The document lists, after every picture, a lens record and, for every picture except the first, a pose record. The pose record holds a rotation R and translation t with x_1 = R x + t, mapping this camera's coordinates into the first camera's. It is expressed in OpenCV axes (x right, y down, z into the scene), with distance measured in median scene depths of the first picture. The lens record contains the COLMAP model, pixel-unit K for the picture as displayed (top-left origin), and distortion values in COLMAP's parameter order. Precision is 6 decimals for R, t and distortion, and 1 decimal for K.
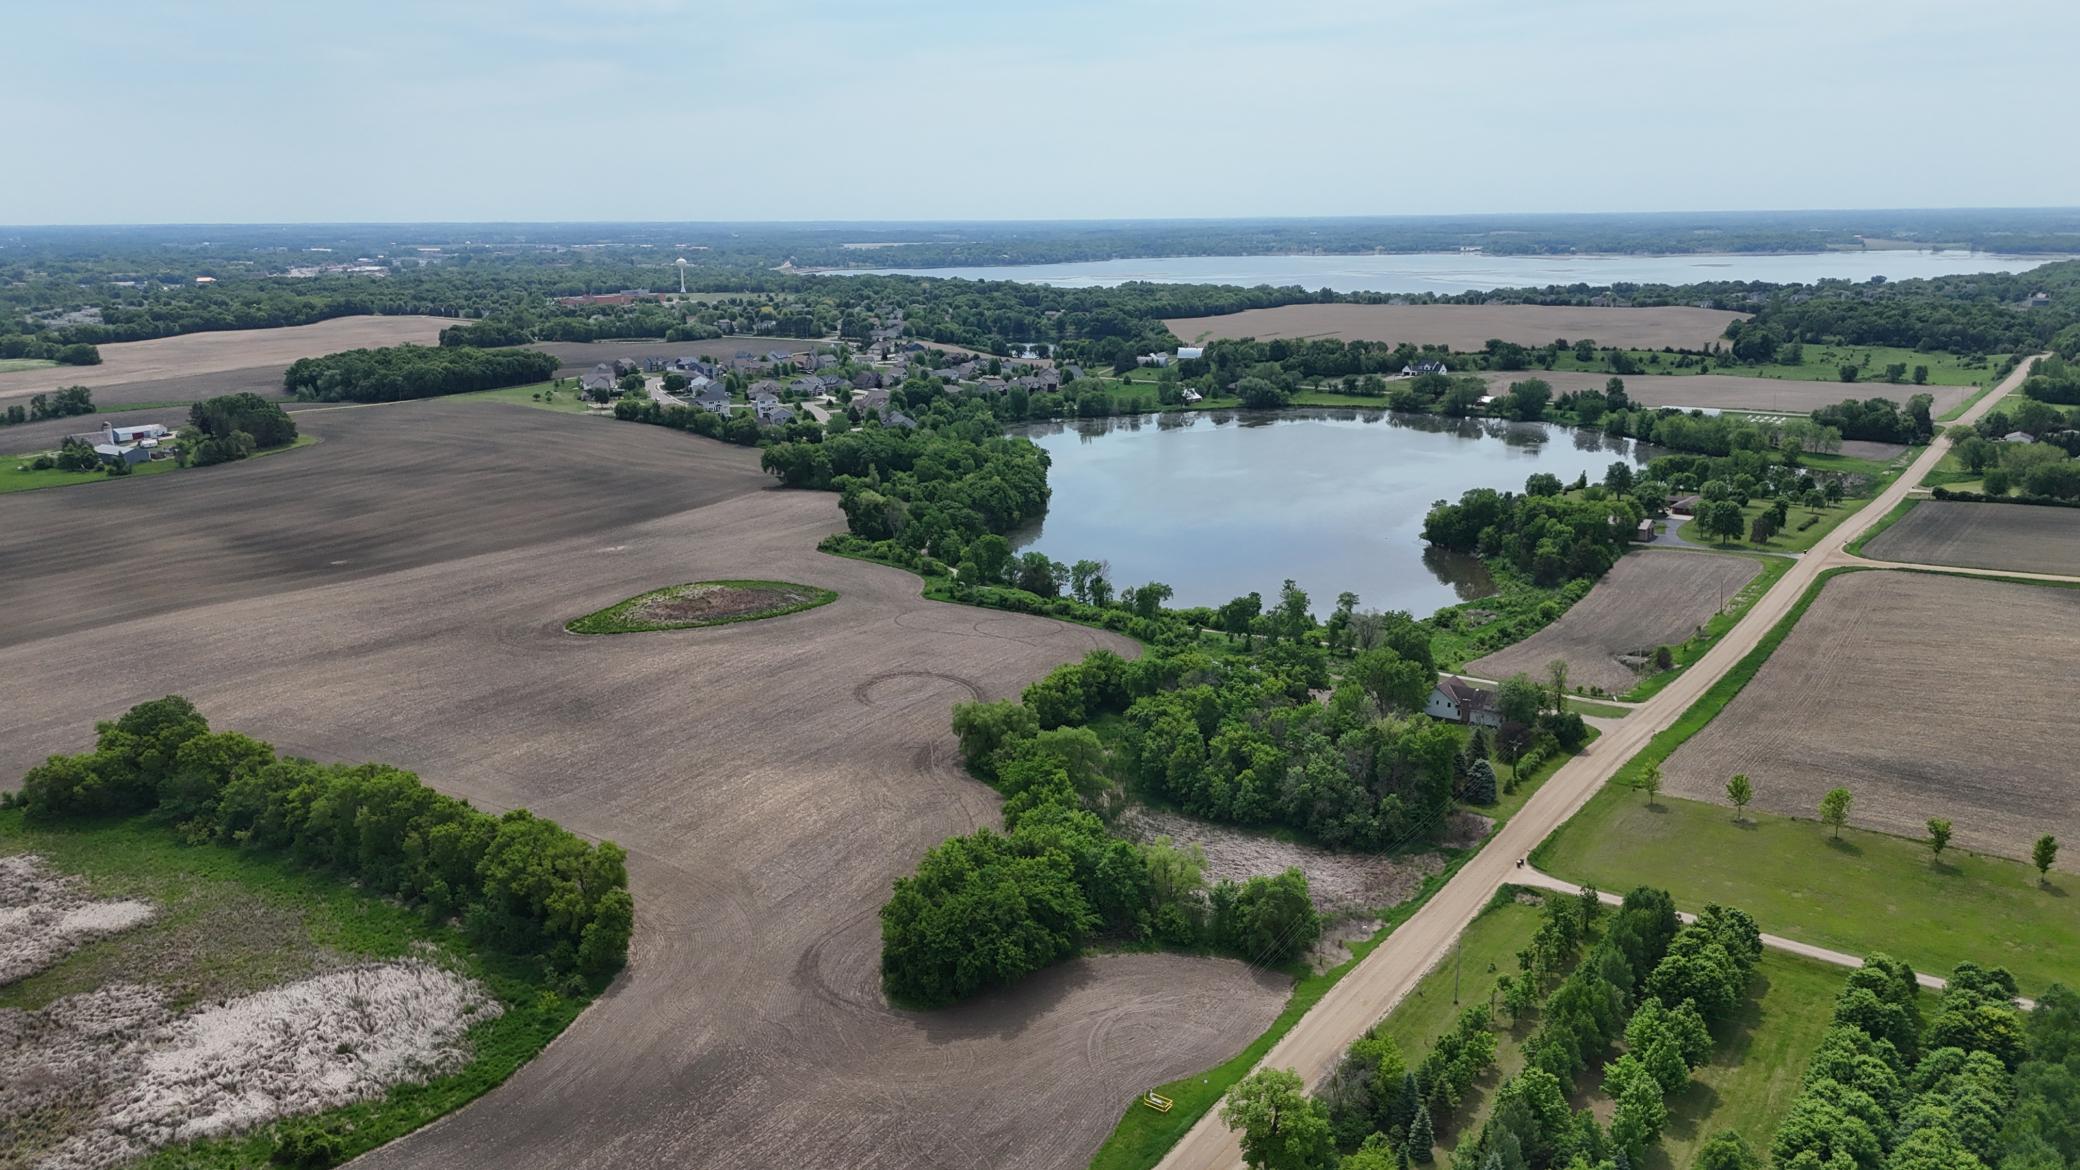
lens RADIAL K [[1535.6, 0, 1045.9], [0, 1535.6, 578.6], [0, 0, 1]] dist [0.067406, -0.054733]
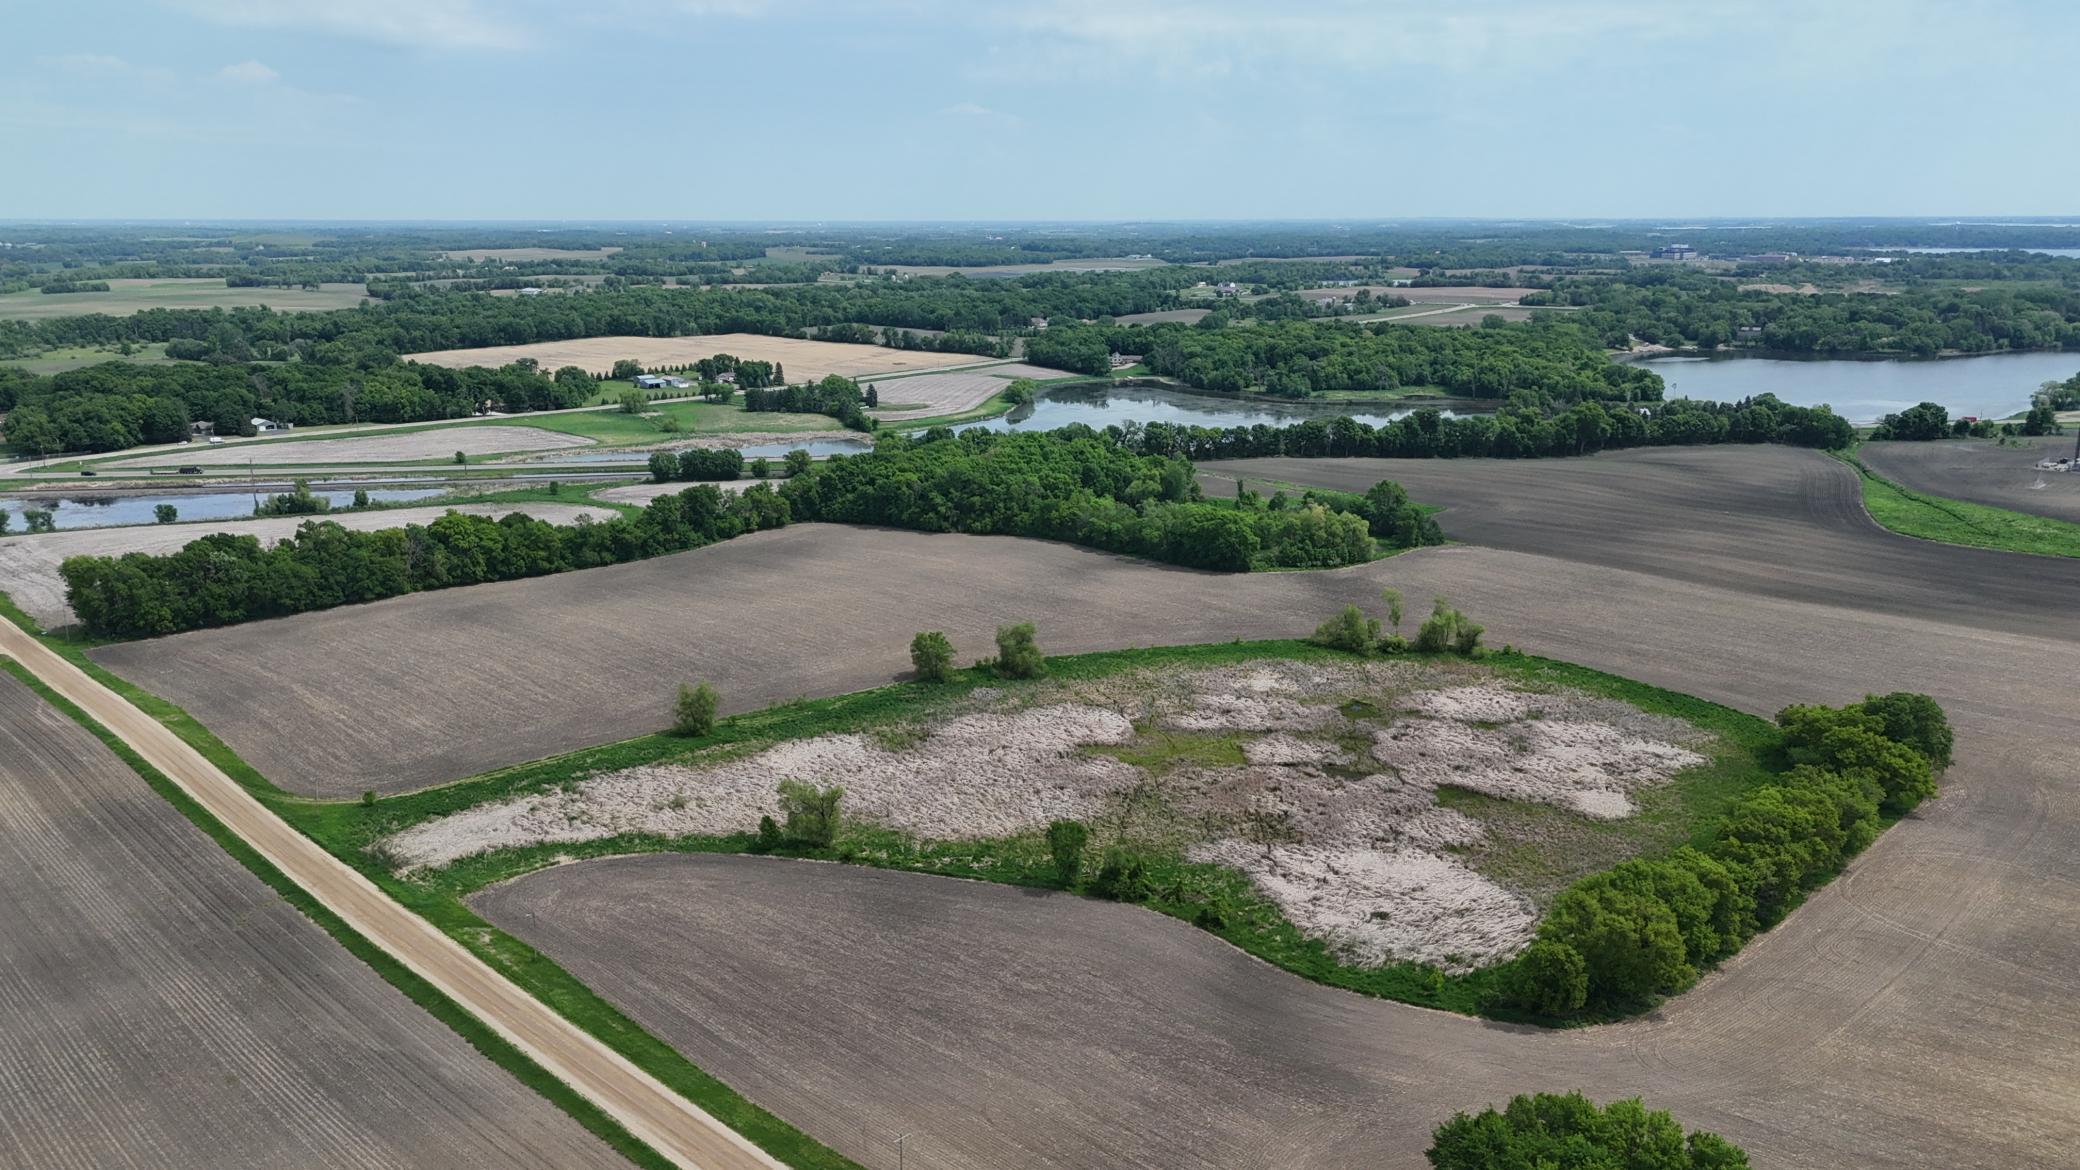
lens RADIAL K [[1526.1, 0, 1044.0], [0, 1526.1, 584.3], [0, 0, 1]] dist [0.078202, -0.079479]
pose [[-0.173478, 0.241794, -0.954694, 0.188342], [-0.223913, 0.934321, 0.277321, -0.057637], [0.959046, 0.261878, -0.107943, 0.239604]]
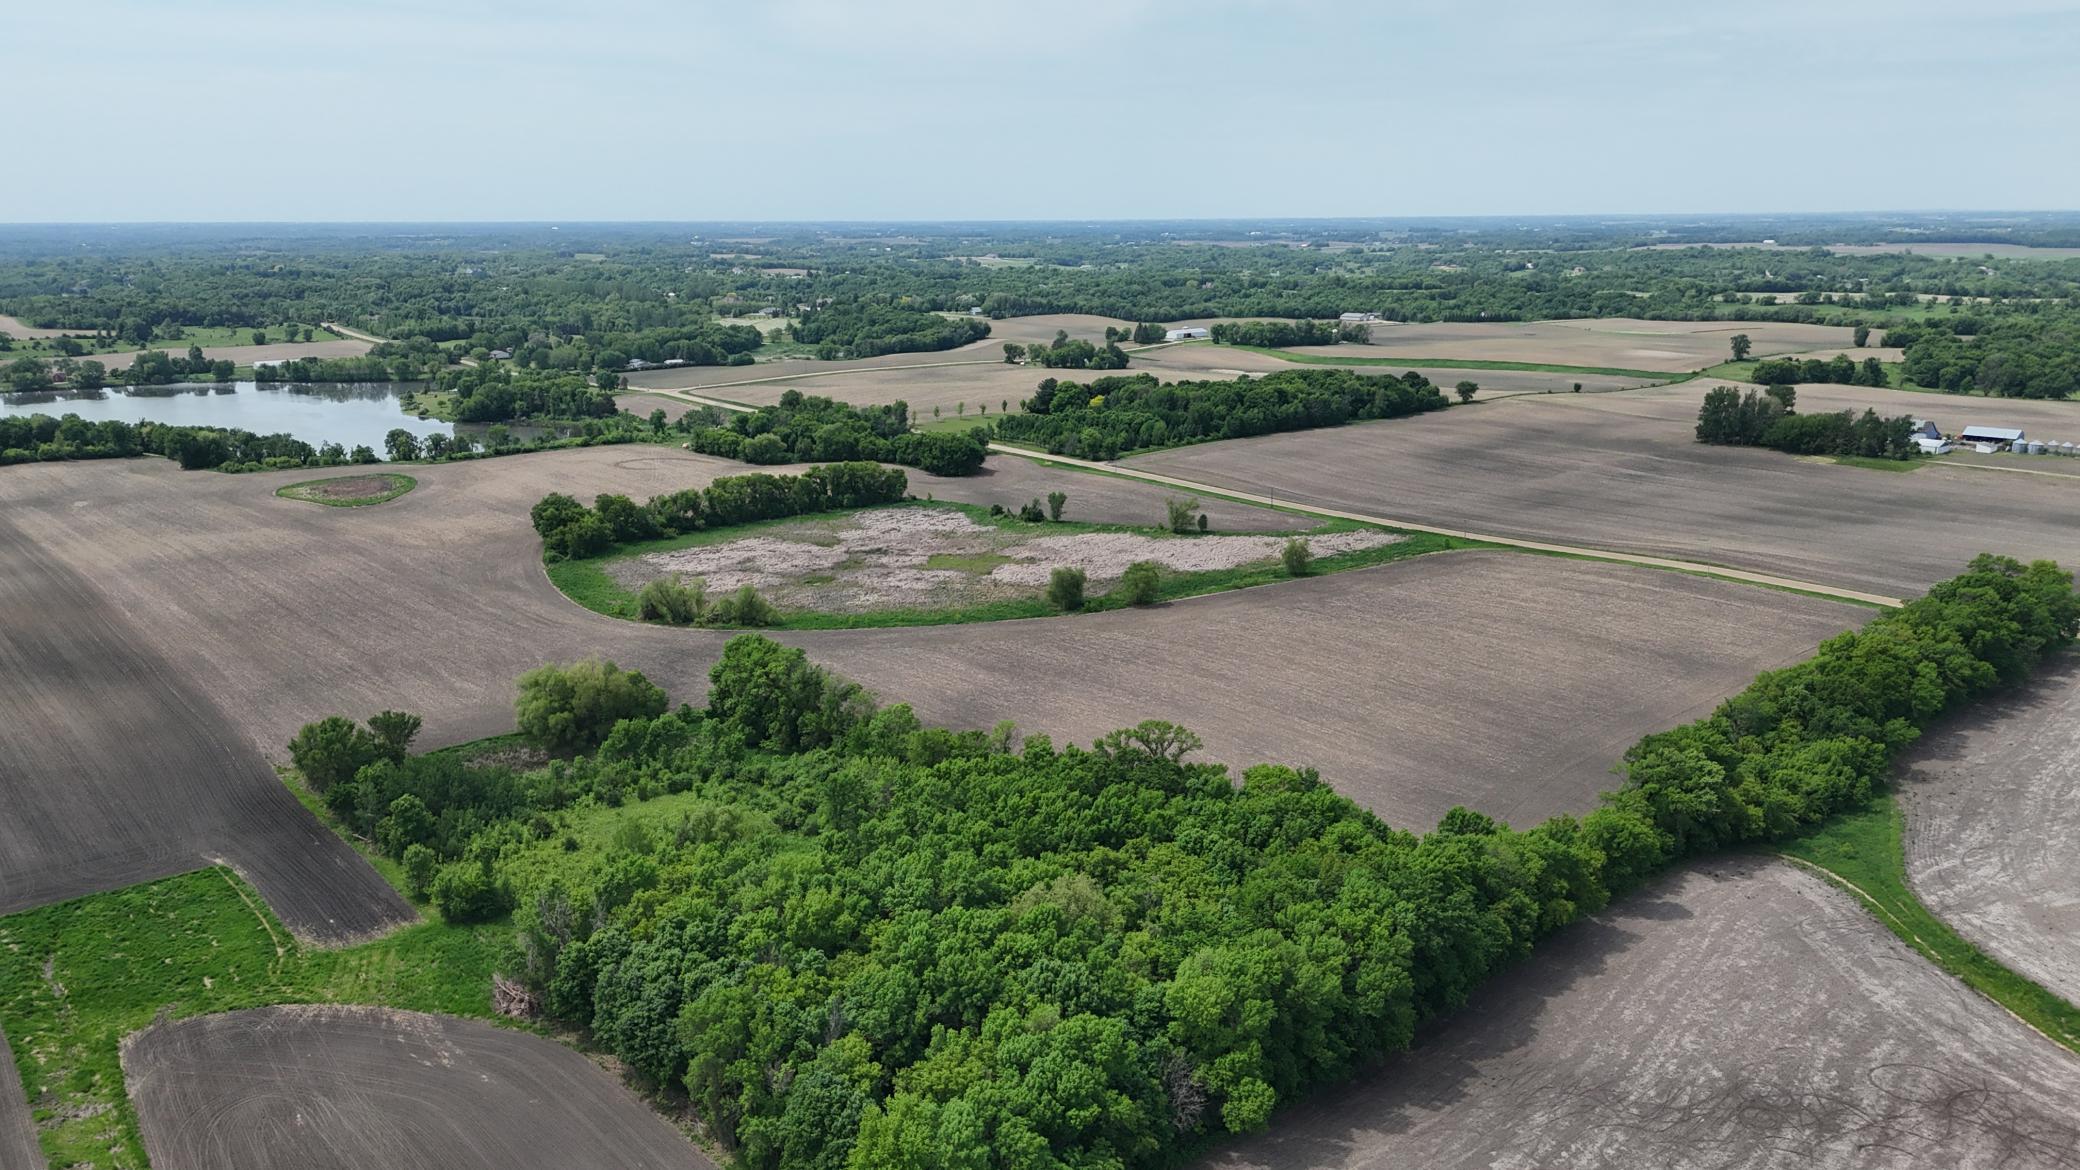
lens RADIAL K [[1526.1, 0, 1044.0], [0, 1526.1, 584.3], [0, 0, 1]] dist [0.078202, -0.079479]
pose [[0.240310, -0.219834, 0.945476, -0.867231], [0.226905, 0.959755, 0.165482, 0.006537], [-0.943803, 0.174767, 0.280520, 0.021212]]
